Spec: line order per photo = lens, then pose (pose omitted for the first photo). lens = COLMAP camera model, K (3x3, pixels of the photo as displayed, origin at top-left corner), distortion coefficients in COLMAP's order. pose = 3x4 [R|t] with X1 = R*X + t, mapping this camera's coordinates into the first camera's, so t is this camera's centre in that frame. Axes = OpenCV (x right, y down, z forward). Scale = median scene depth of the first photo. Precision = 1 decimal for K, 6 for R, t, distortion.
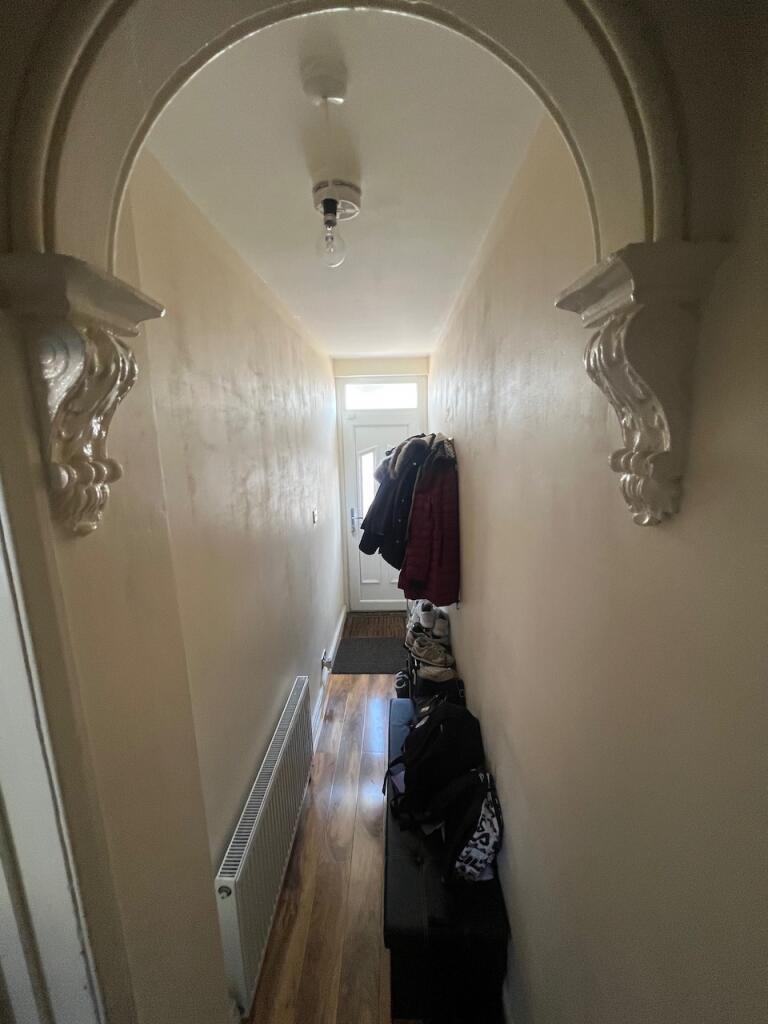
lens RADIAL K [[416.1, 0, 384.0], [0, 416.1, 512.0], [0, 0, 1]] dist [-0.001781, -0.000102]
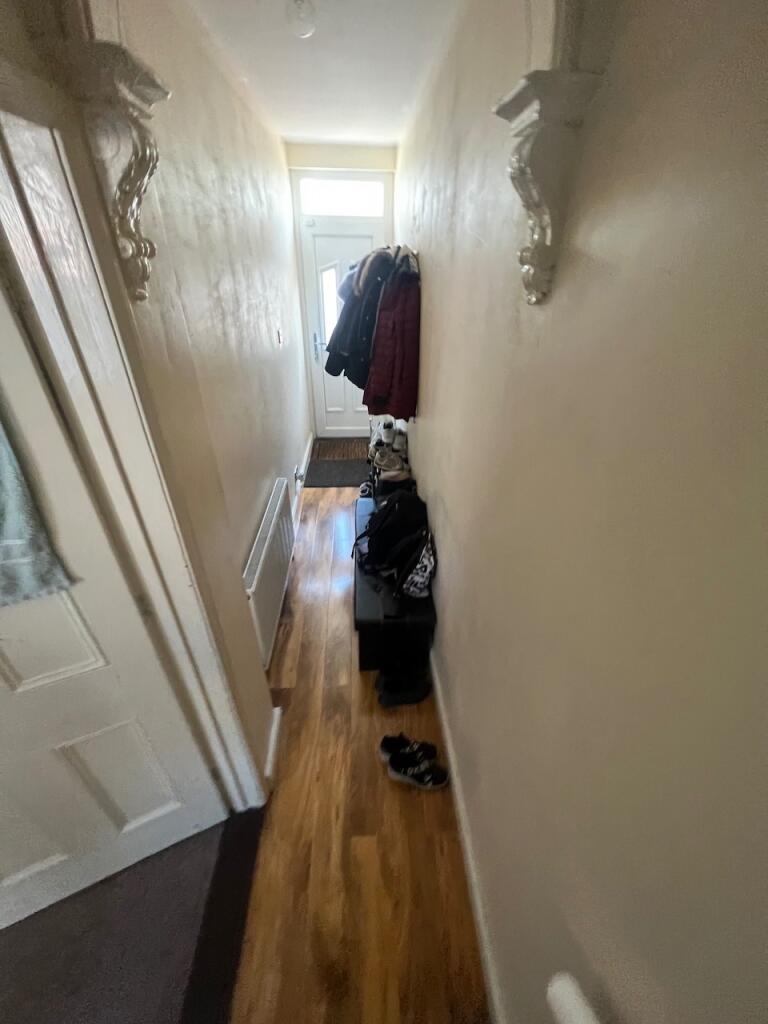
lens RADIAL K [[416.1, 0, 384.0], [0, 416.1, 512.0], [0, 0, 1]] dist [-0.001781, -0.000102]
pose [[0.995941, -0.013301, 0.089015, -0.012525], [-0.019934, 0.931858, 0.362274, 0.047657], [-0.087768, -0.362578, 0.927811, -0.149366]]
